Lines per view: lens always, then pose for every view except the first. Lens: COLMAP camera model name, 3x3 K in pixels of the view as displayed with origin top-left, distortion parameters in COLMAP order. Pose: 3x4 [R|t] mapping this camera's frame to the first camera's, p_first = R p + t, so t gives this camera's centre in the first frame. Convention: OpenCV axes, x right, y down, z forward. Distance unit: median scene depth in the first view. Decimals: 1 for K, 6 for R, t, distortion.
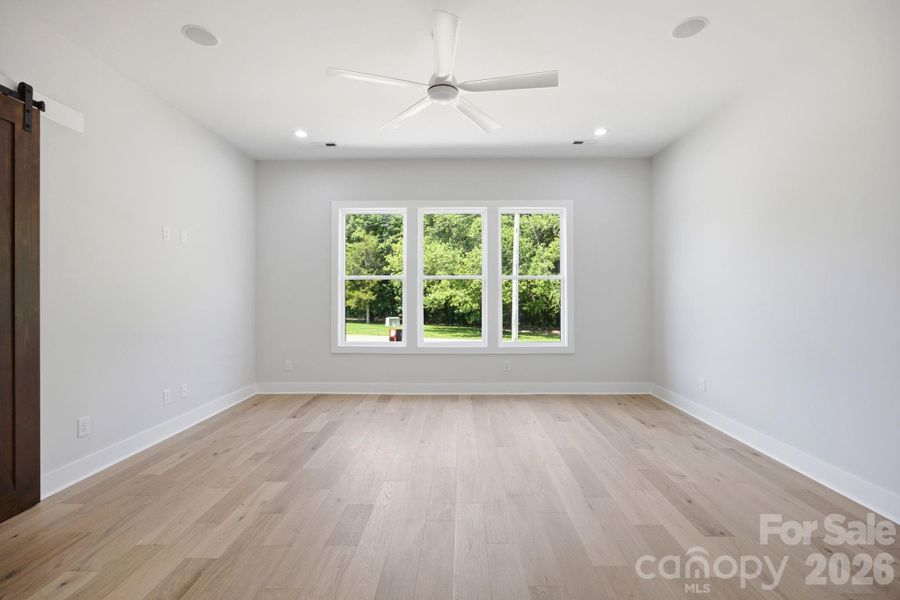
lens RADIAL K [[379.7, 0, 450.0], [0, 379.7, 300.0], [0, 0, 1]] dist [-0.009201, -0.000026]
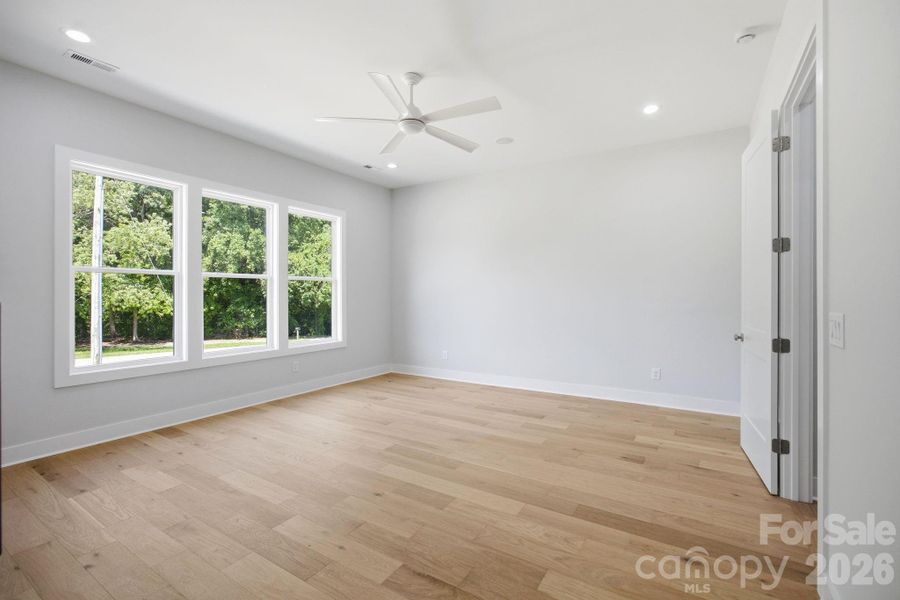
lens RADIAL K [[379.7, 0, 450.0], [0, 379.7, 300.0], [0, 0, 1]] dist [-0.009201, -0.000026]
pose [[0.553295, -0.011166, 0.832911, -0.456022], [0.013276, 0.999901, 0.004585, -0.000390], [-0.832880, 0.008521, 0.553388, 0.117264]]
